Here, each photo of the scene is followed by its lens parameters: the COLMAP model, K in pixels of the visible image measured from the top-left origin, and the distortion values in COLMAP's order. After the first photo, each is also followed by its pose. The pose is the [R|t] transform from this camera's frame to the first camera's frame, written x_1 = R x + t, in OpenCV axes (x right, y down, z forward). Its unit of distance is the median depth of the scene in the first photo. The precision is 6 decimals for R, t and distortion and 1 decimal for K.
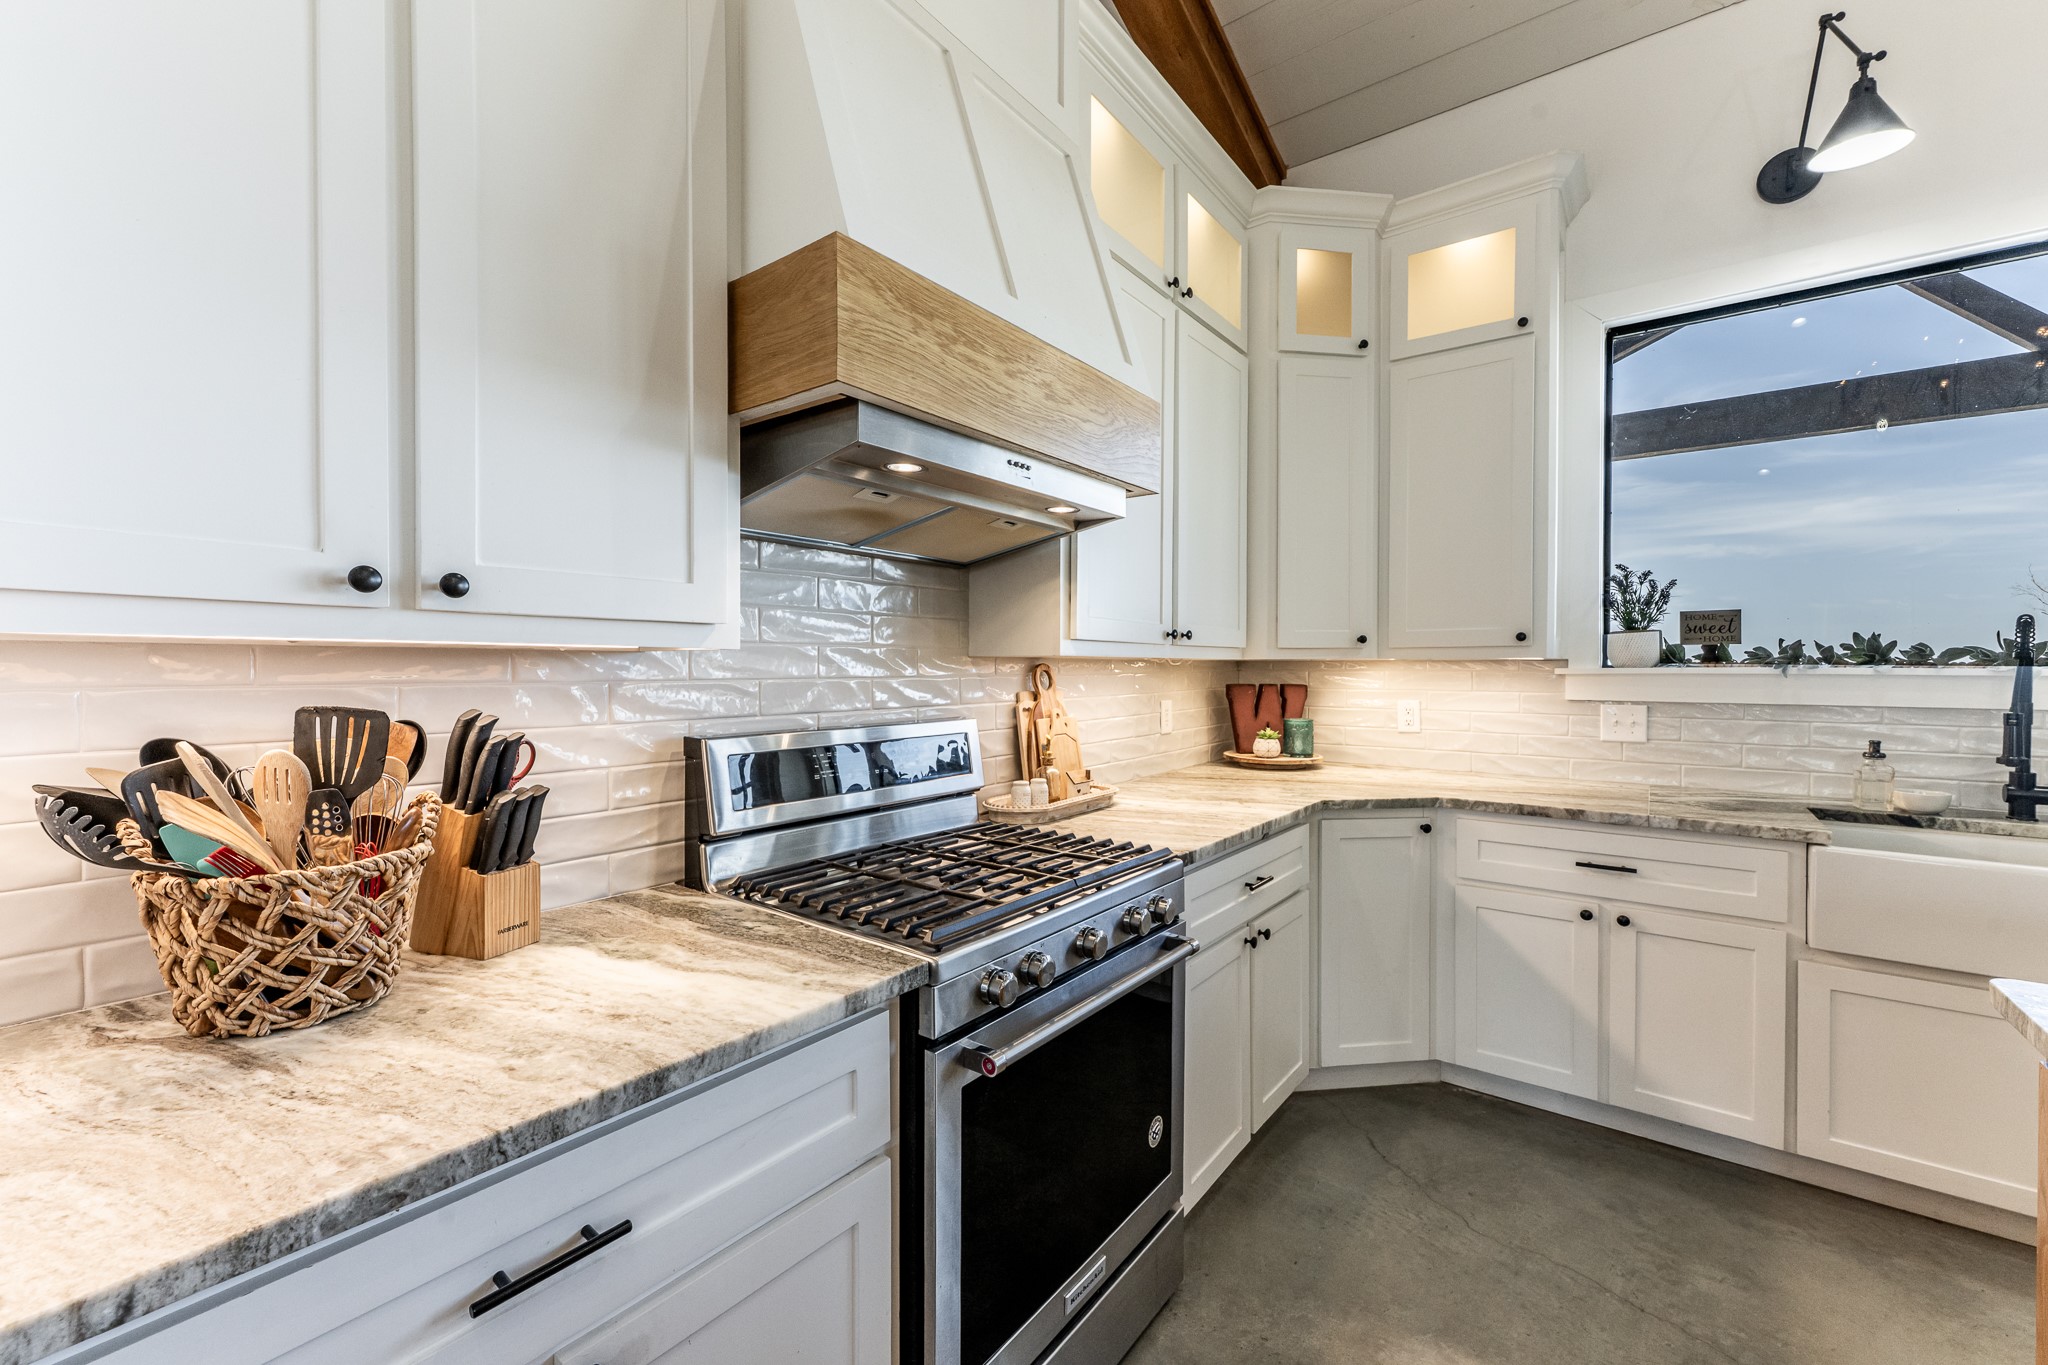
lens RADIAL K [[812.6, 0, 1030.0], [0, 812.6, 676.9], [0, 0, 1]] dist [0.001071, 0.000007]
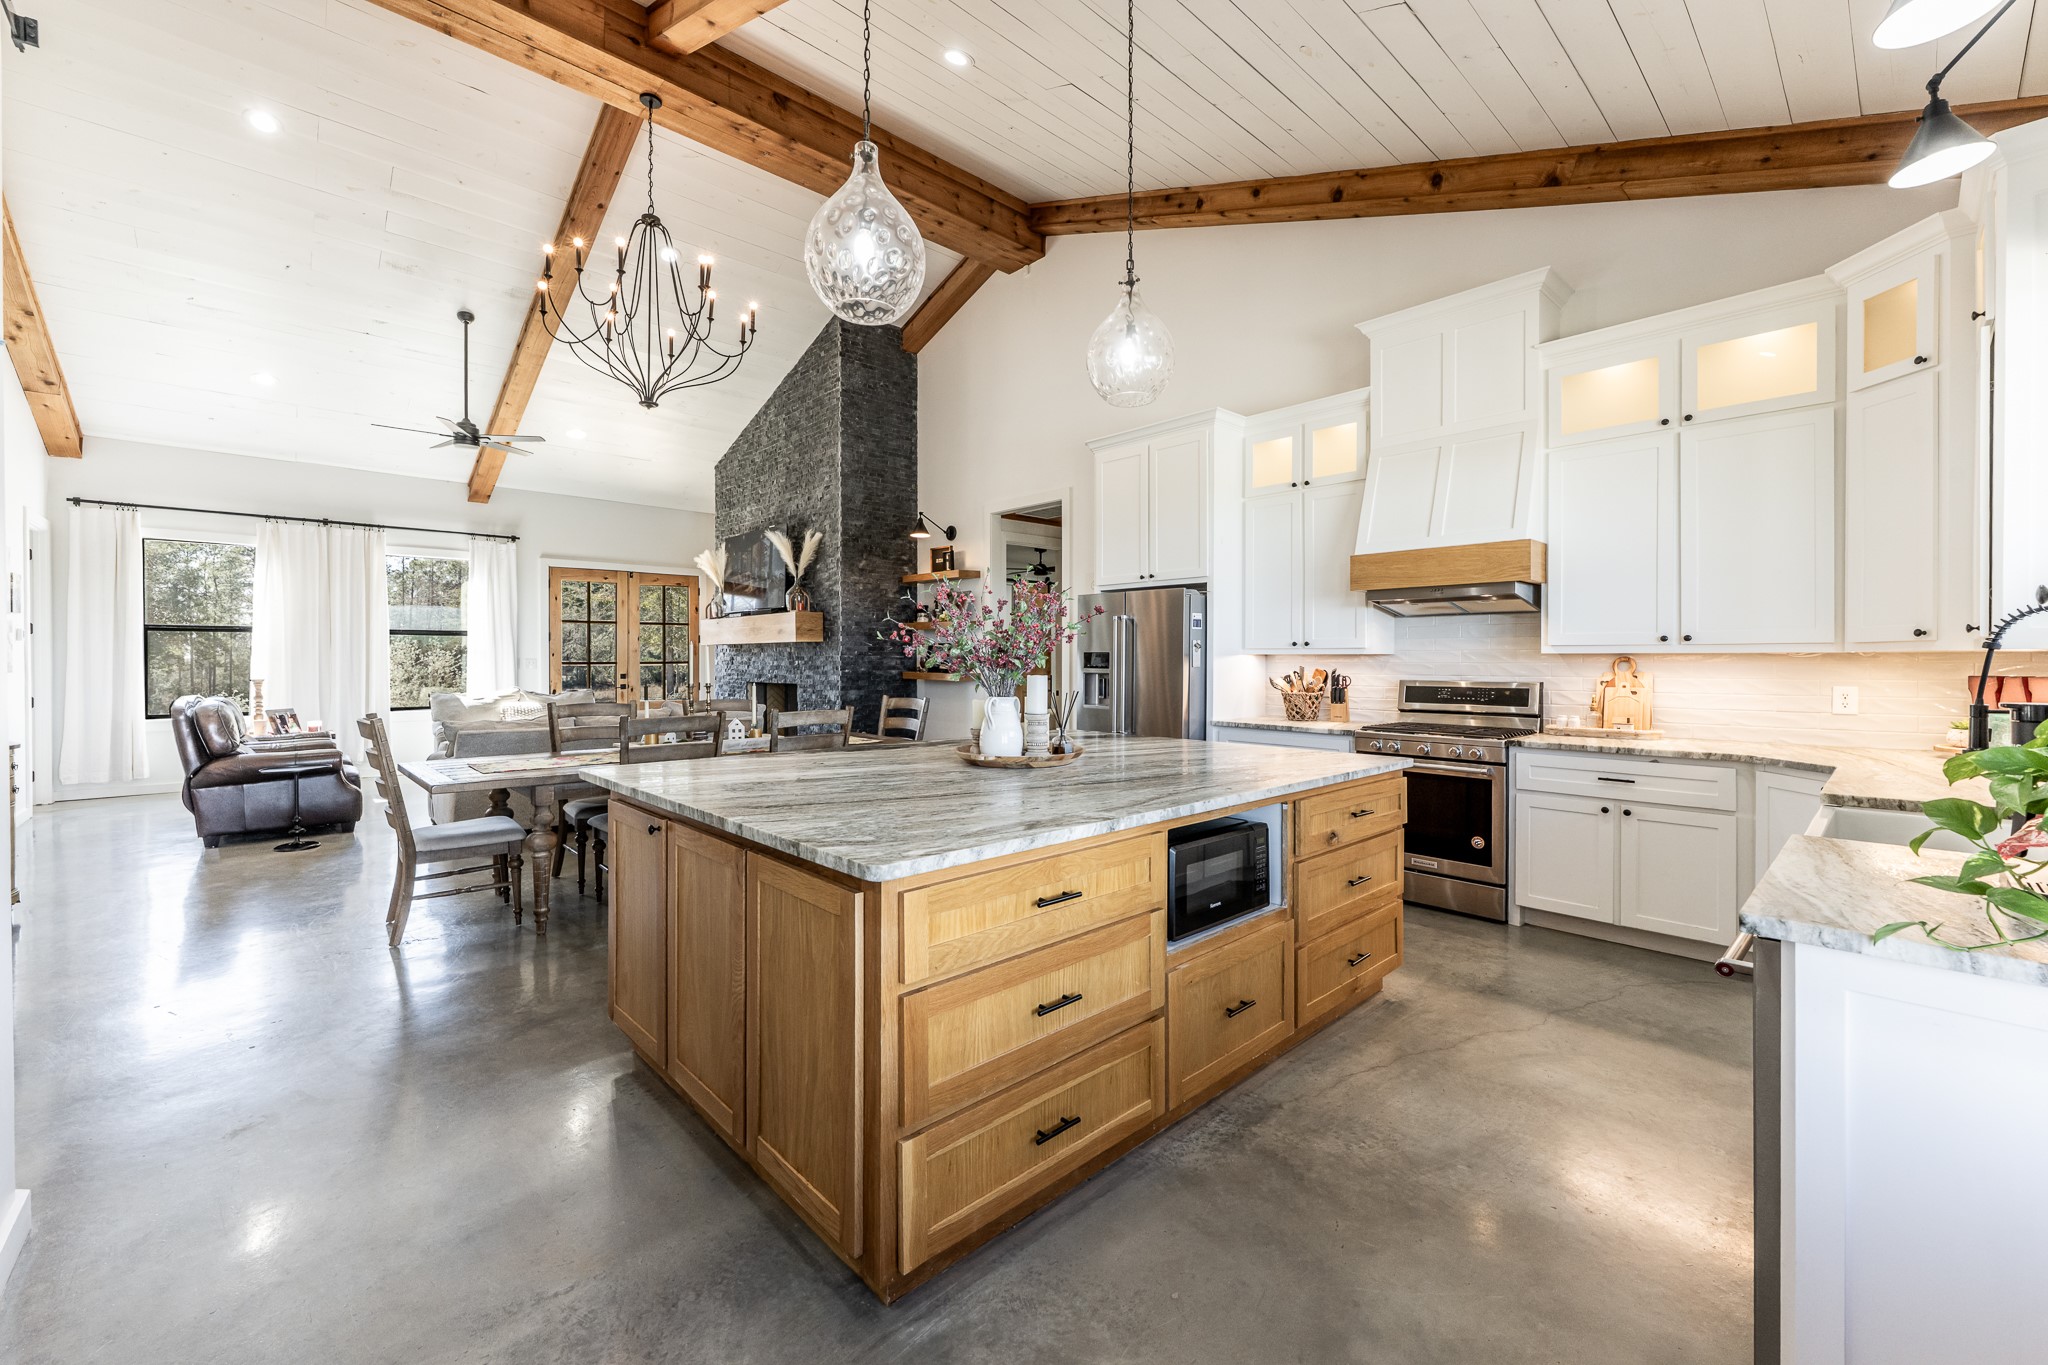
lens RADIAL K [[814.7, 0, 1012.7], [0, 814.7, 657.2], [0, 0, 1]] dist [0.007540, -0.000345]
pose [[-0.175142, -0.000320, -0.984543, 1.976737], [-0.010301, 0.999946, 0.001508, -0.004315], [0.984489, 0.010406, -0.175136, 0.009618]]
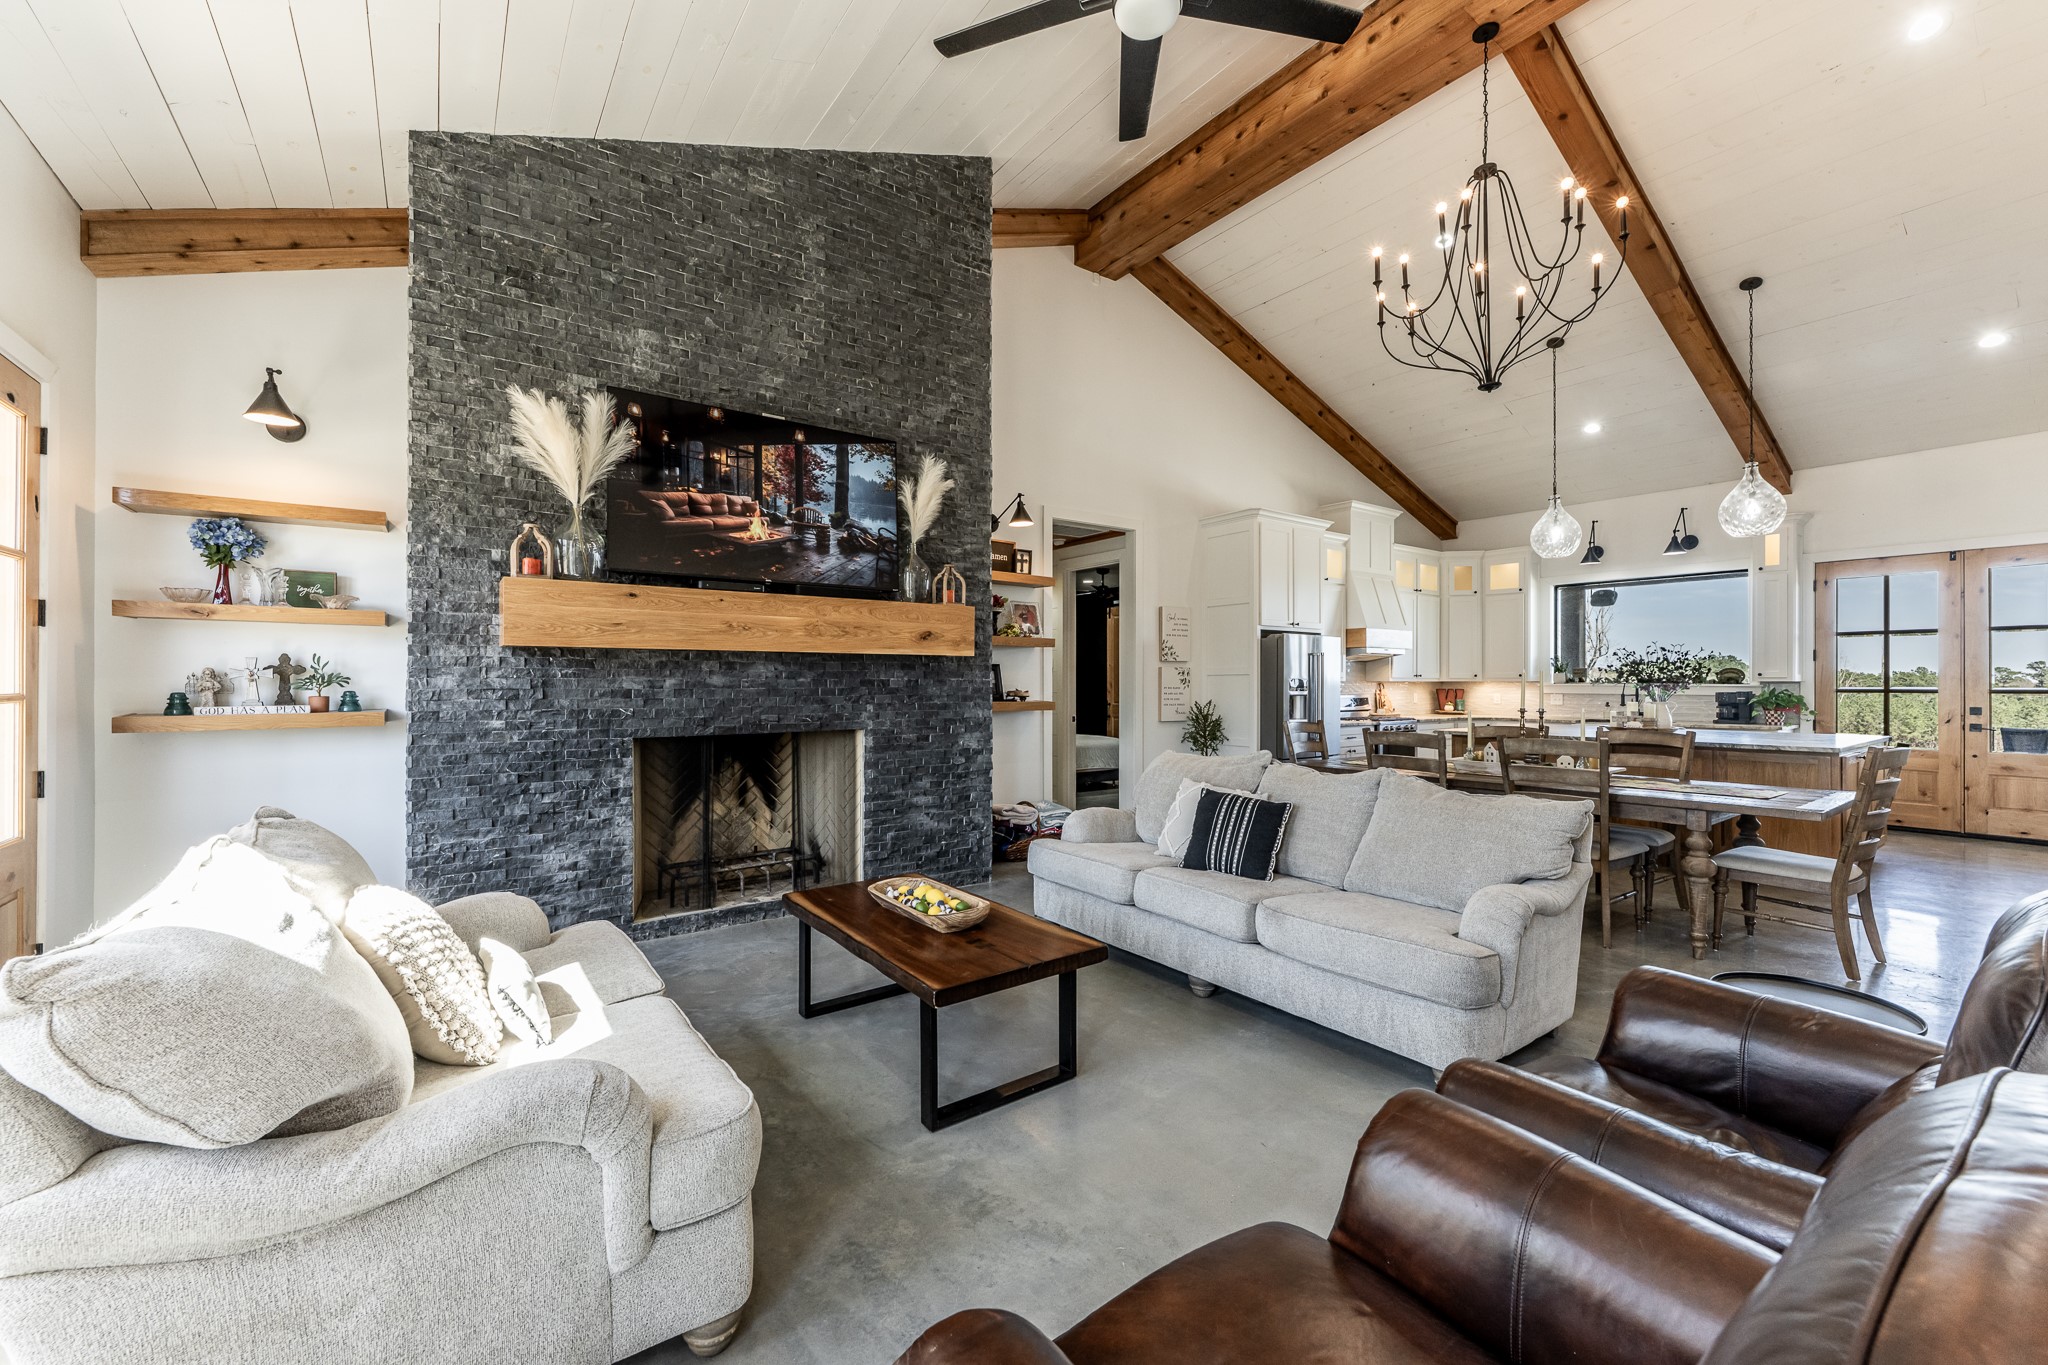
lens RADIAL K [[818.8, 0, 1021.9], [0, 818.8, 678.7], [0, 0, 1]] dist [0.000311, -0.000095]
pose [[0.957420, -0.000450, -0.288697, -0.527237], [-0.004213, 0.999871, -0.015527, 0.035519], [0.288667, 0.016082, 0.957295, -3.470140]]
